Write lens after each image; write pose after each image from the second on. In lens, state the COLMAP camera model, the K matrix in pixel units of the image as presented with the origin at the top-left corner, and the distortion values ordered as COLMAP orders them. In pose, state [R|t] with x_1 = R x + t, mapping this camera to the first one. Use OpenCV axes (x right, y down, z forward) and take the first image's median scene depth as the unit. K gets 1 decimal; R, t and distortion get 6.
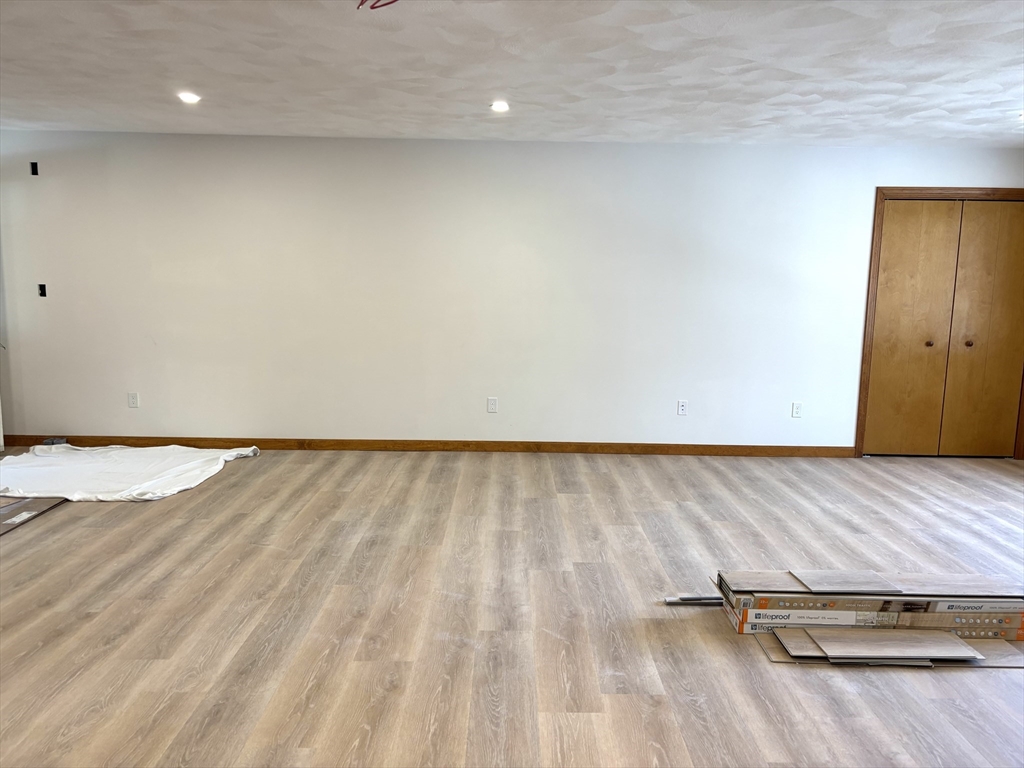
lens RADIAL K [[771.2, 0, 518.3], [0, 771.2, 379.2], [0, 0, 1]] dist [0.046996, -0.061882]
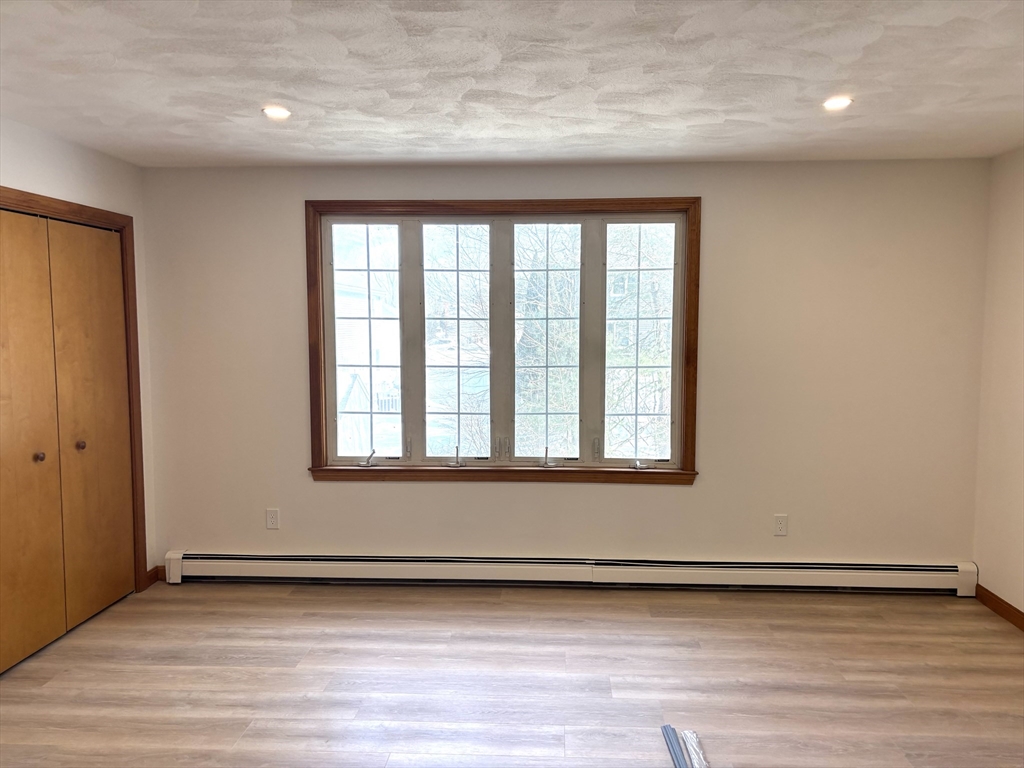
lens RADIAL K [[771.2, 0, 518.3], [0, 771.2, 379.2], [0, 0, 1]] dist [0.046996, -0.061882]
pose [[0.046629, -0.091238, 0.994737, -0.041265], [0.126294, 0.988367, 0.084734, -0.136222], [-0.990896, 0.121679, 0.057609, 0.760637]]
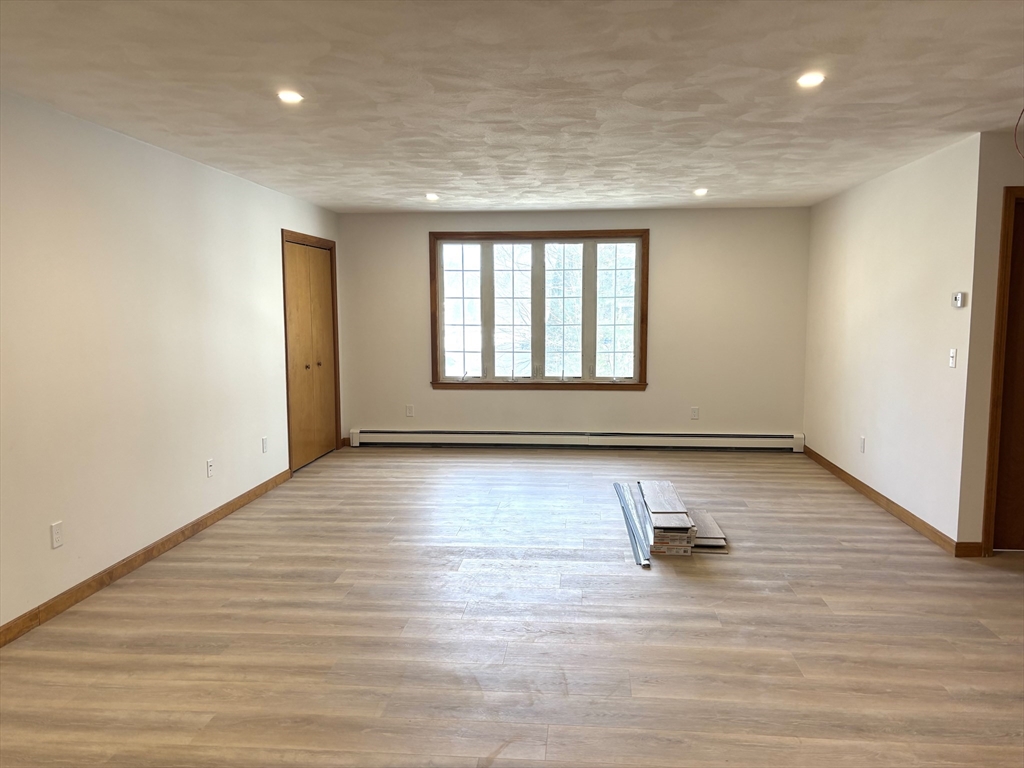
lens RADIAL K [[776.9, 0, 511.8], [0, 776.9, 398.2], [0, 0, 1]] dist [0.046591, -0.004819]
pose [[0.087670, -0.132534, 0.987294, -0.767486], [0.130162, 0.984137, 0.120552, -0.128357], [-0.987609, 0.117939, 0.103531, 0.734462]]
